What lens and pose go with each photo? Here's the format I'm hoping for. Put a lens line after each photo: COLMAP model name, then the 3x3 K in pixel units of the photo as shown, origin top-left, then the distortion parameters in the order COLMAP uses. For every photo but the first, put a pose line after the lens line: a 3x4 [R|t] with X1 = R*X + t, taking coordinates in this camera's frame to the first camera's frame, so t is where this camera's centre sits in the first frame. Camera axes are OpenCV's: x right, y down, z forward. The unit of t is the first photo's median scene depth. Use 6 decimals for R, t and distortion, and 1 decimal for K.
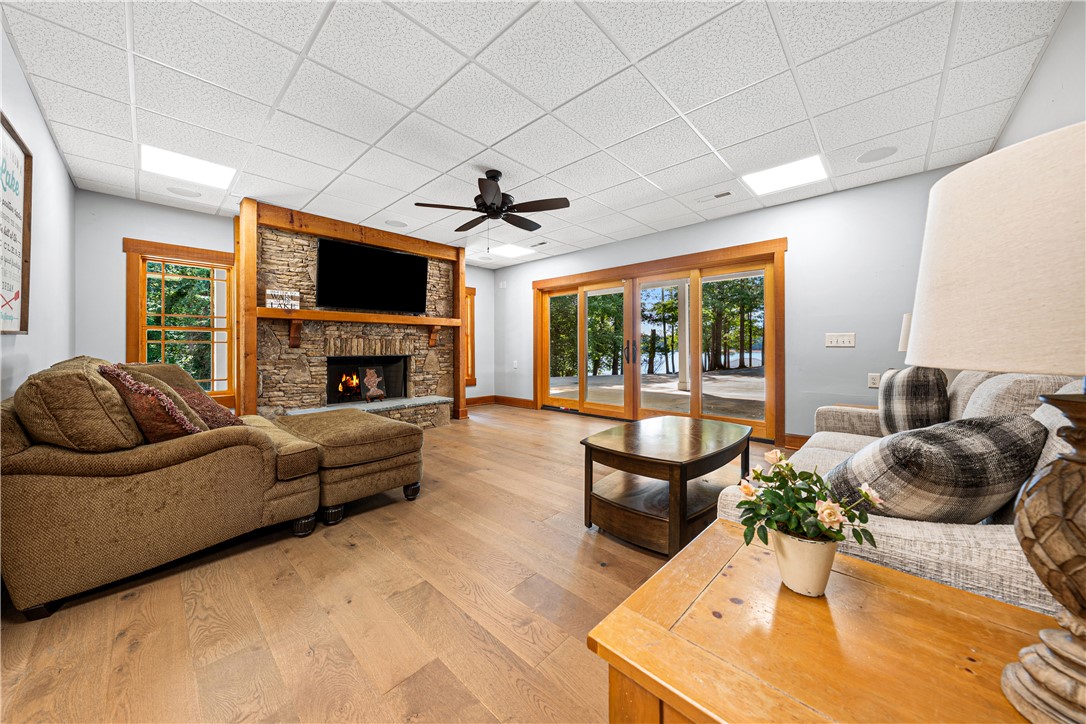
lens RADIAL K [[374.7, 0, 541.1], [0, 374.7, 354.4], [0, 0, 1]] dist [0.000068, 0.000103]
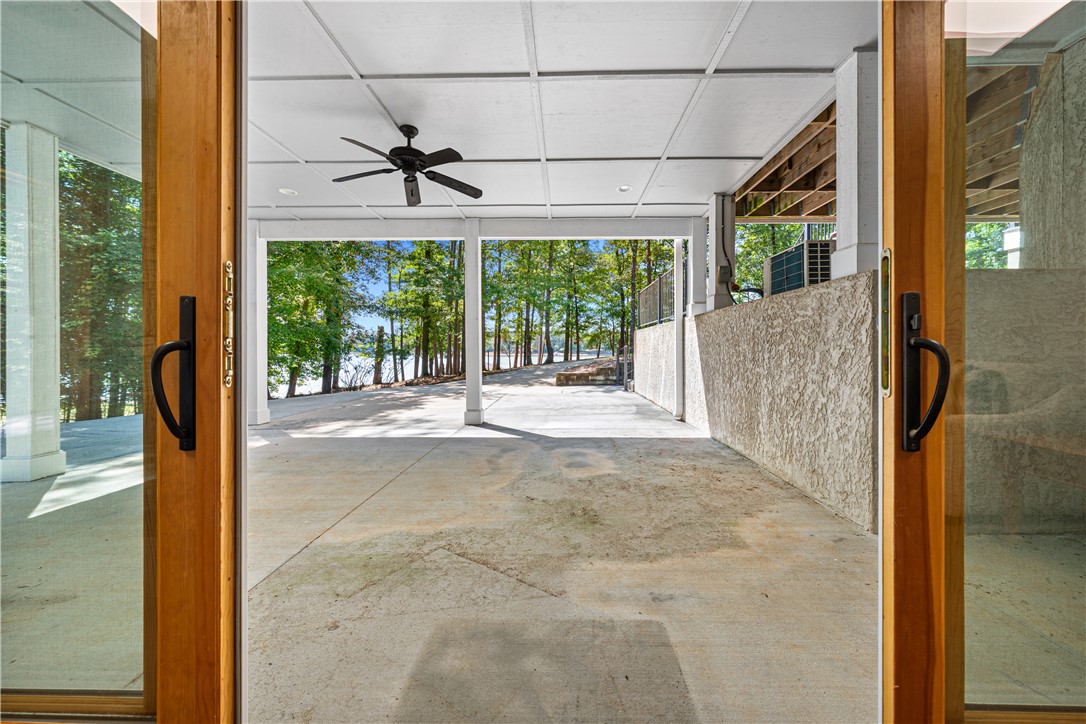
lens RADIAL K [[383.2, 0, 547.0], [0, 383.2, 357.9], [0, 0, 1]] dist [0.000615, 0.000071]
pose [[0.747484, -0.001559, 0.664278, 0.025745], [0.002189, 0.999998, -0.000116, -0.000120], [-0.664276, 0.001541, 0.747486, 0.166163]]
